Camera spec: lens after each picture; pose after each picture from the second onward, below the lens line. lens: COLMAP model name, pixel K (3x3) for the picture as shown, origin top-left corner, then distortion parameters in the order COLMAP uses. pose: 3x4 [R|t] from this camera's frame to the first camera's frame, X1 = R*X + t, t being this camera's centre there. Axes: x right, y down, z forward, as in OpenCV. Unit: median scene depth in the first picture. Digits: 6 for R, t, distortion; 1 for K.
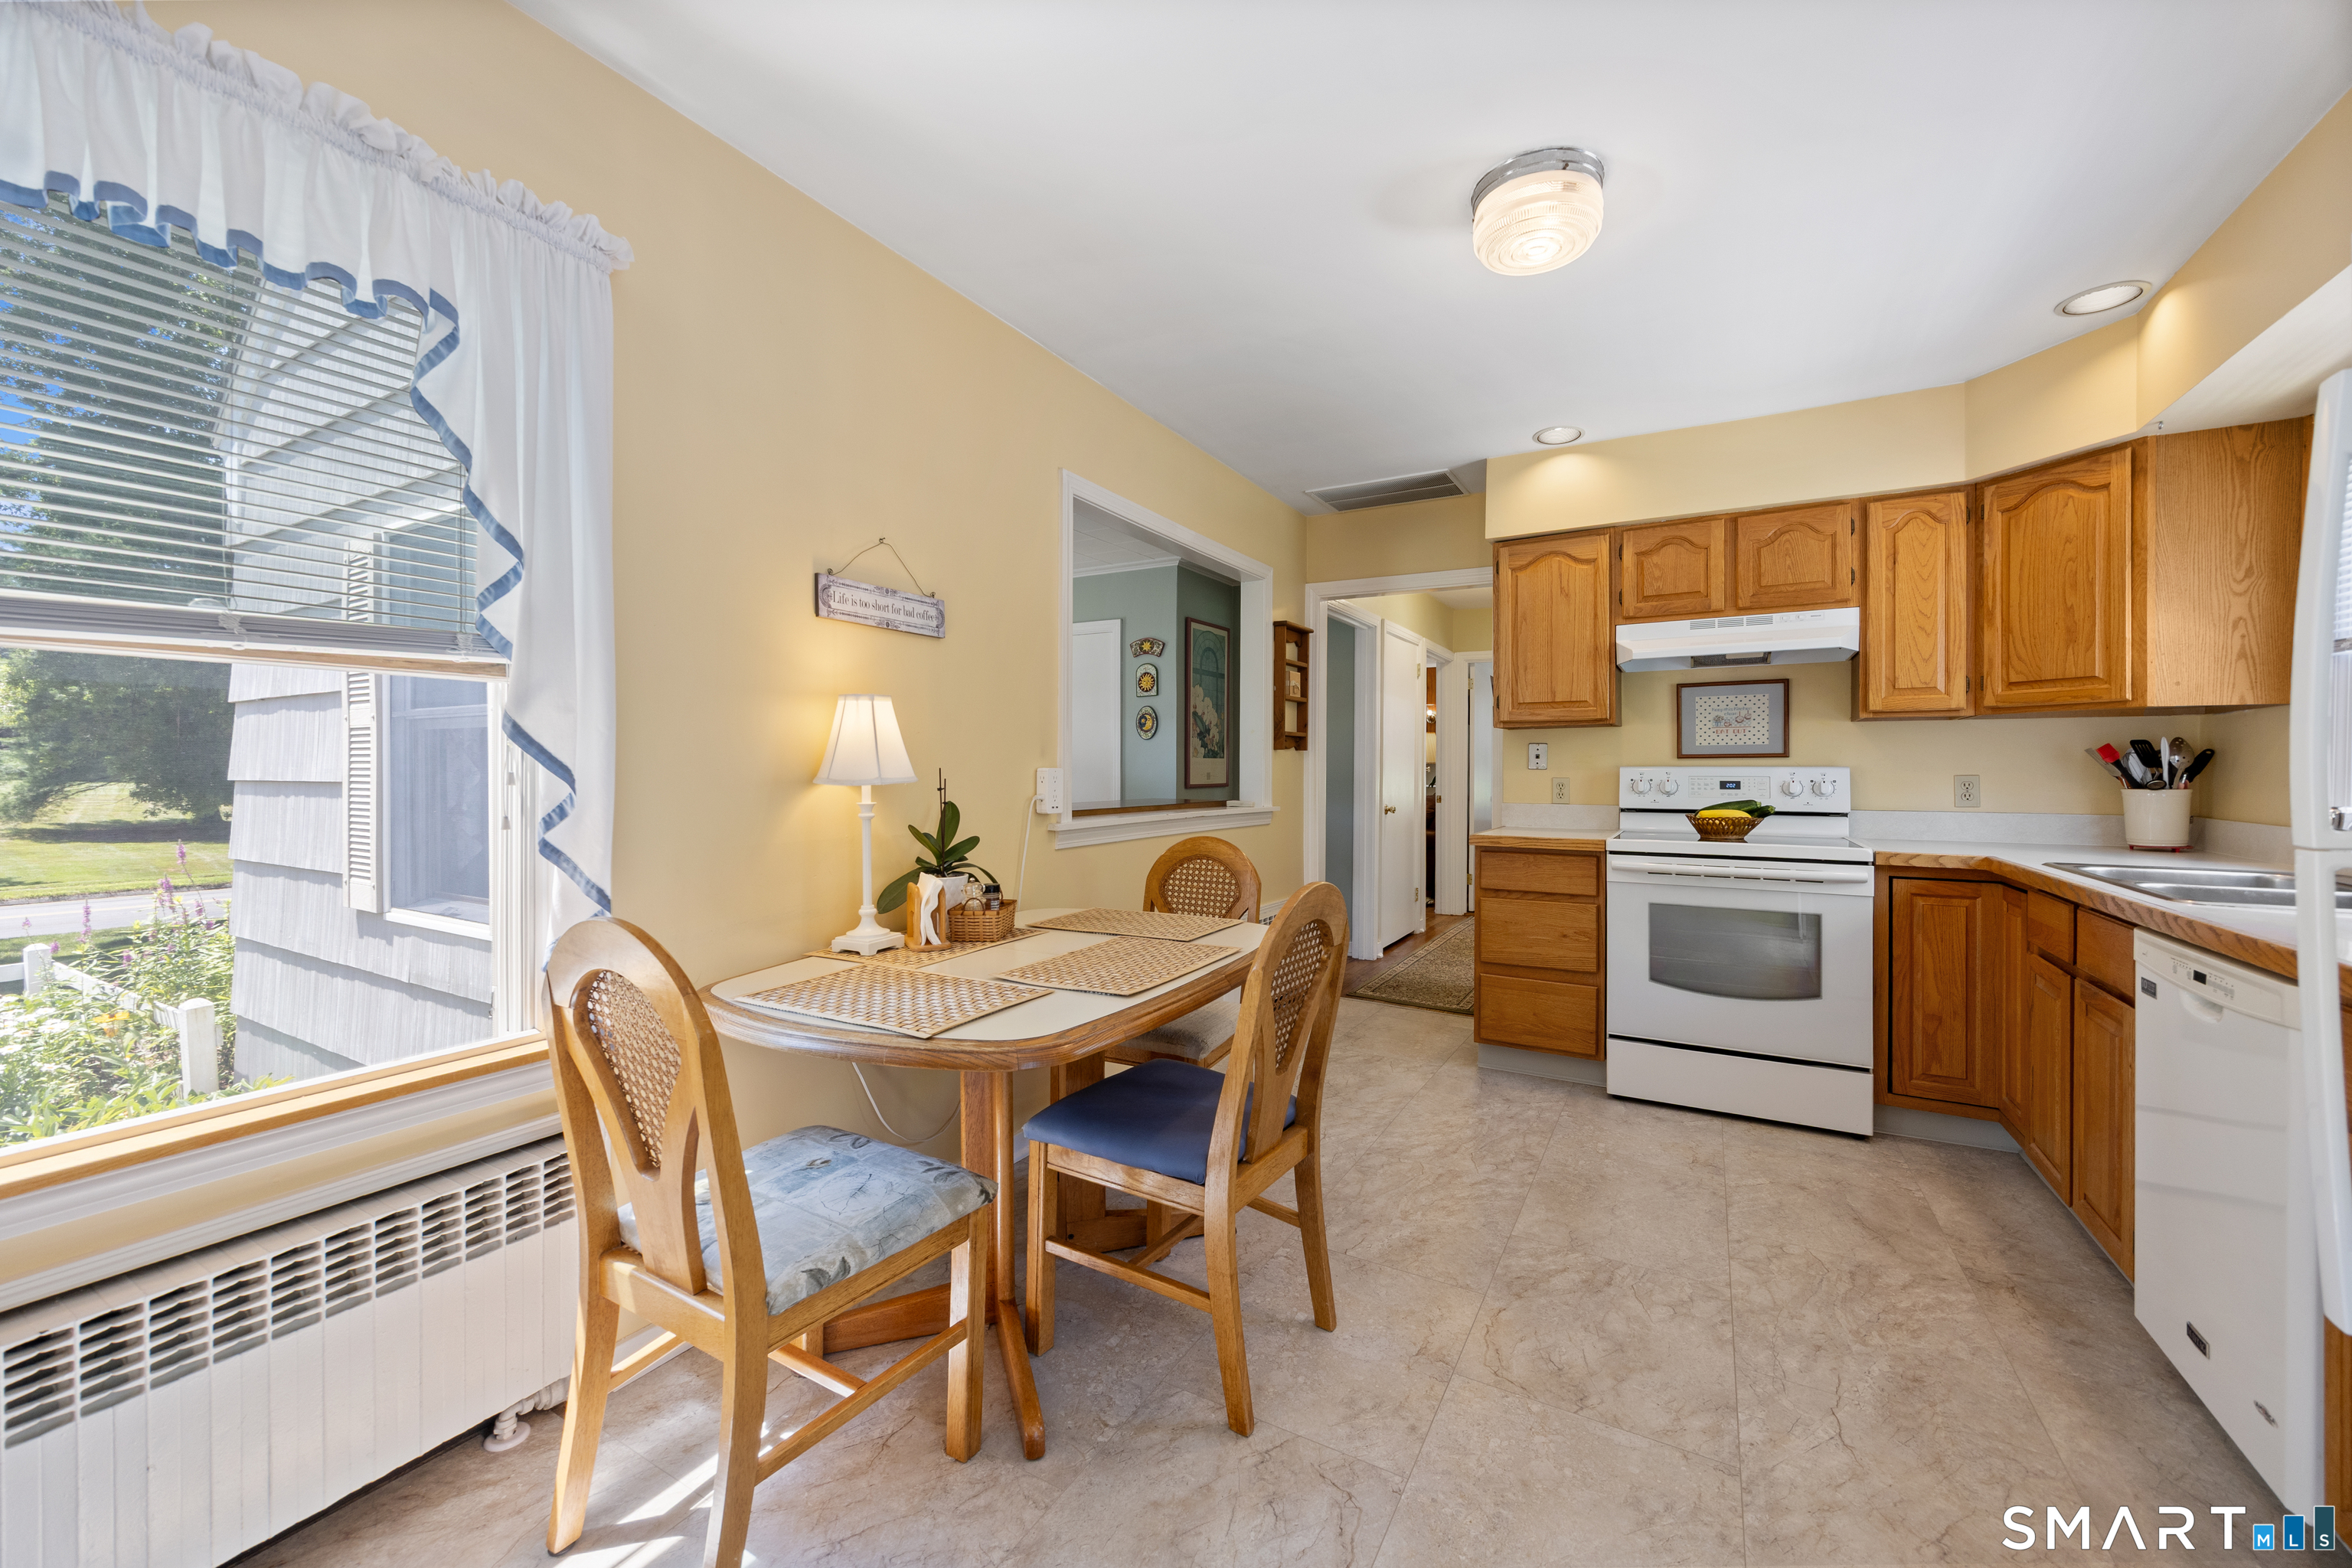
lens RADIAL K [[909.2, 0, 1163.9], [0, 909.2, 786.0], [0, 0, 1]] dist [0.001145, -0.000390]
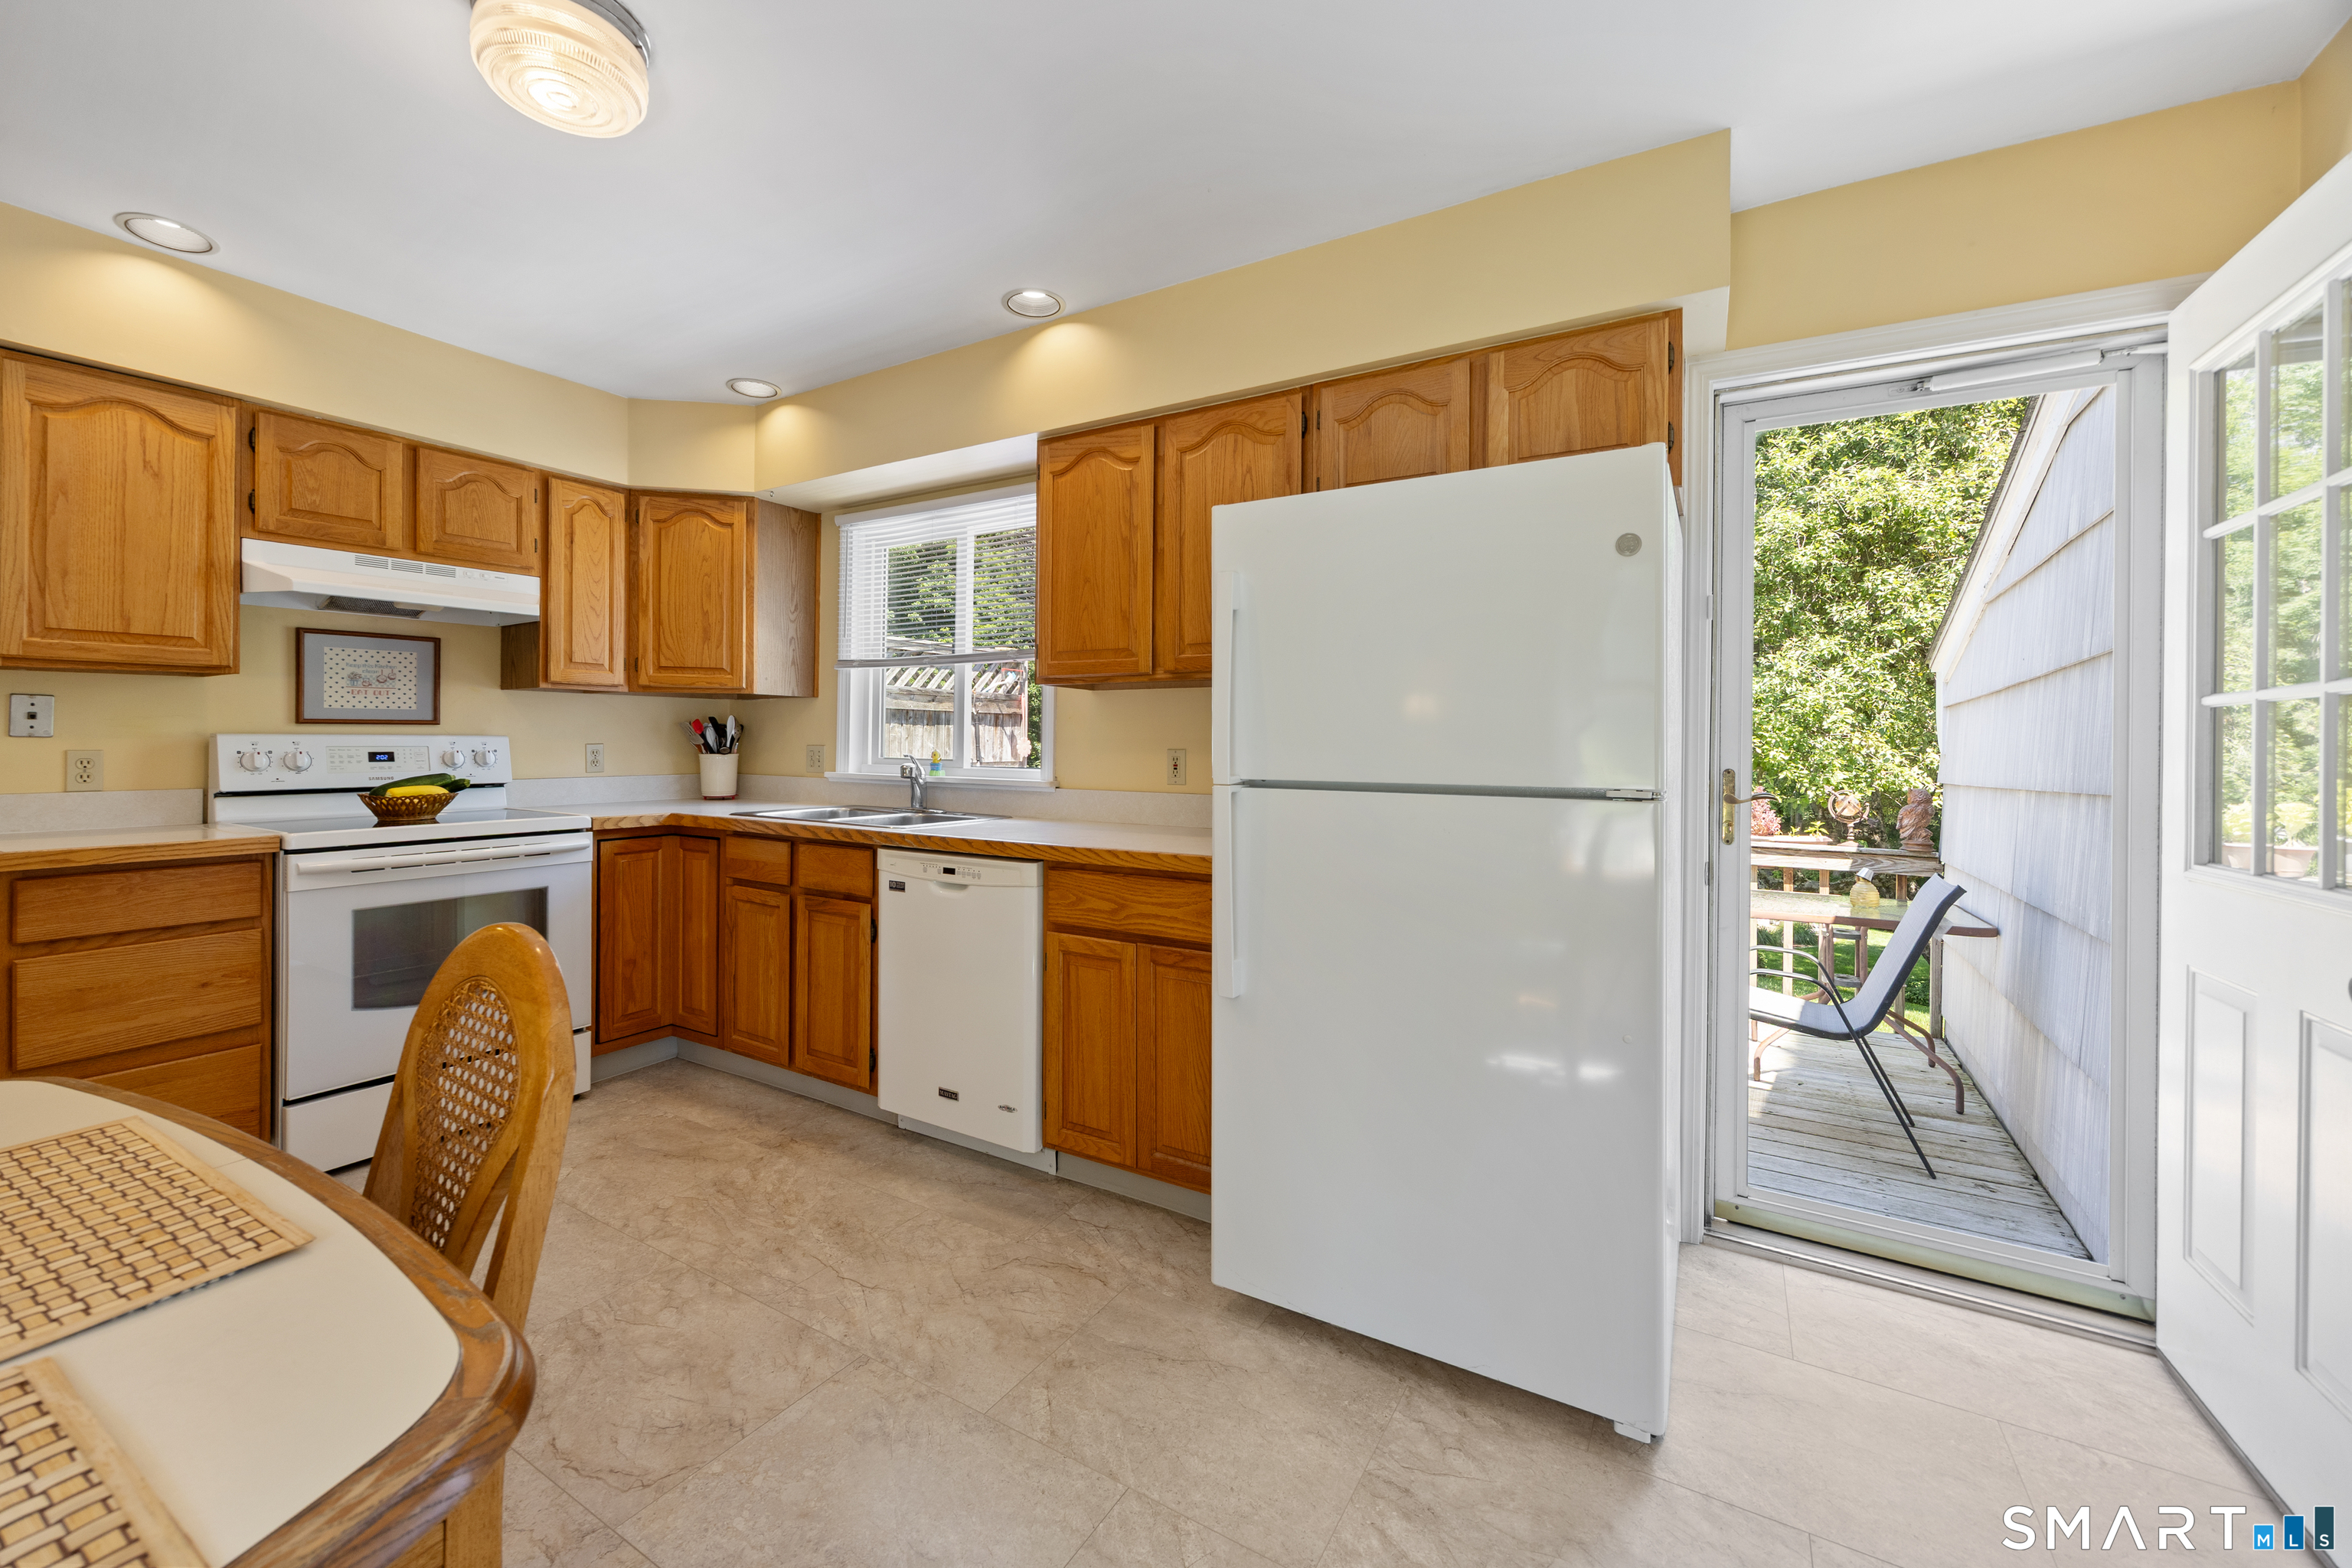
lens RADIAL K [[939.0, 0, 1166.8], [0, 939.0, 747.7], [0, 0, 1]] dist [0.000782, -0.000021]
pose [[0.012851, -0.009705, 0.999870, -0.277669], [0.011520, 0.999888, 0.009557, -0.010849], [-0.999851, 0.011396, 0.012962, 0.307055]]
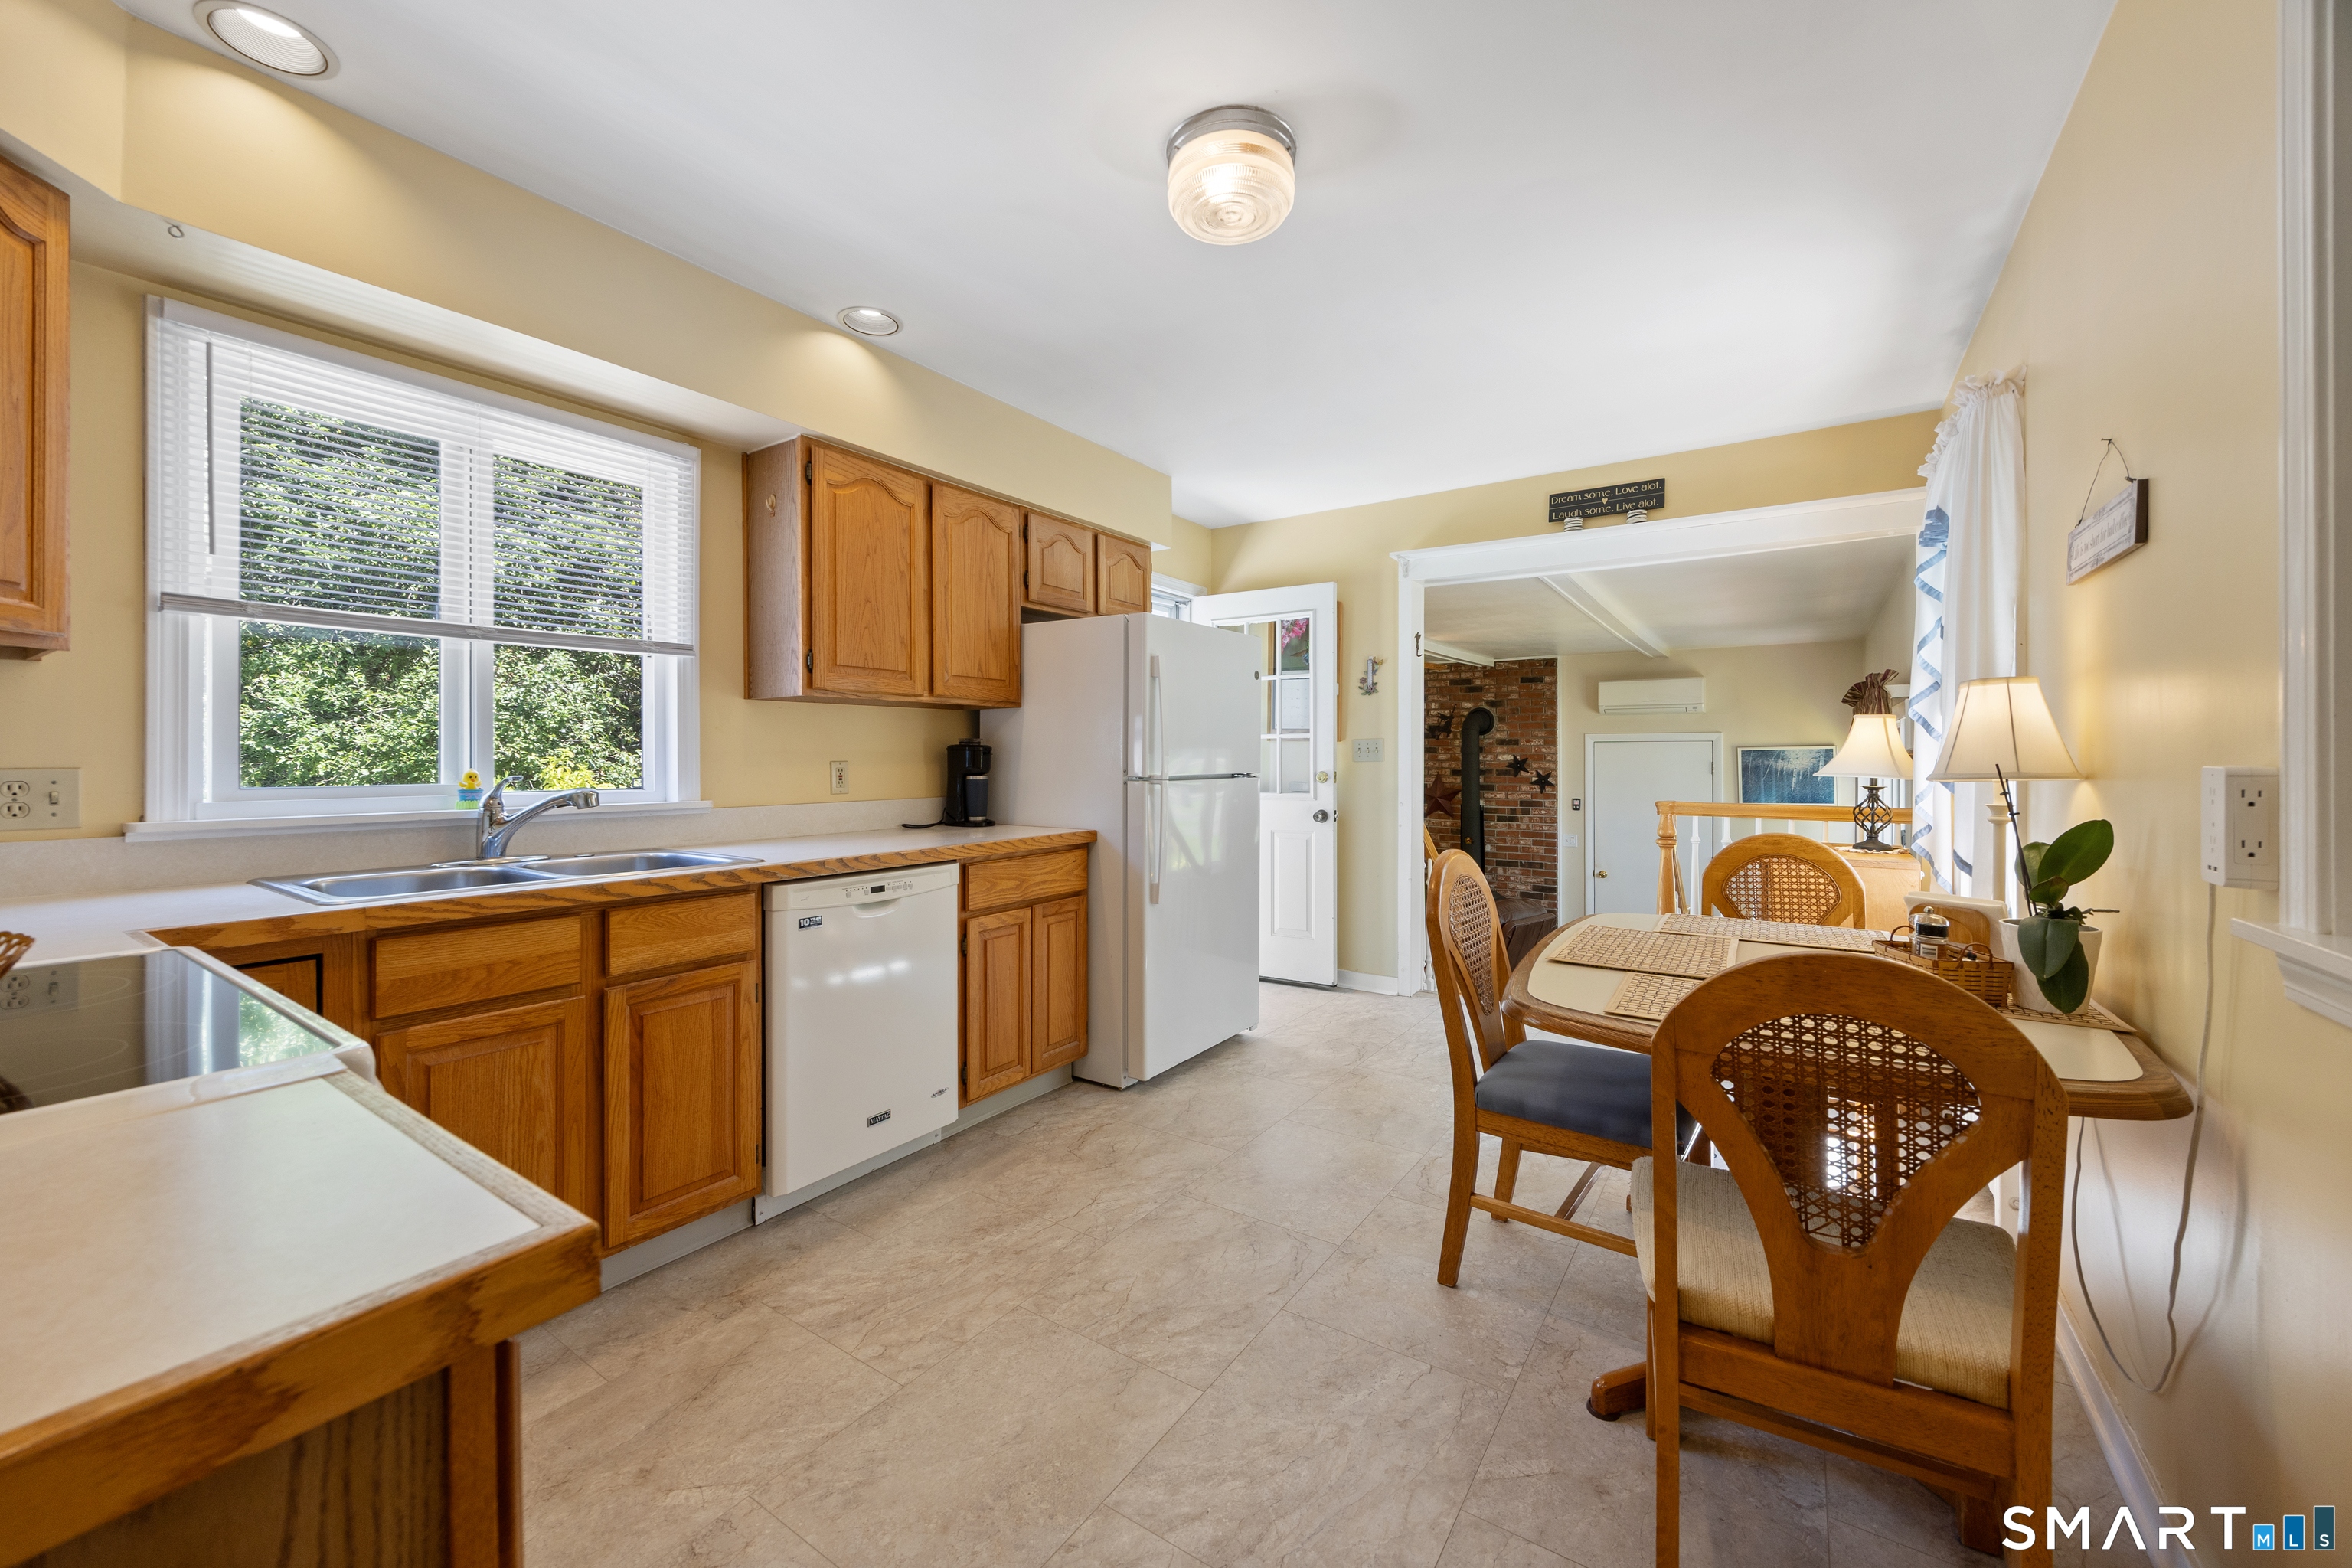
lens RADIAL K [[917.2, 0, 1171.5], [0, 917.2, 768.1], [0, 0, 1]] dist [-0.000591, -0.000093]
pose [[-0.997907, -0.002147, 0.064631, 0.280038], [0.000072, 0.999411, 0.034308, -0.027826], [-0.064667, 0.034240, -0.997319, 1.337084]]
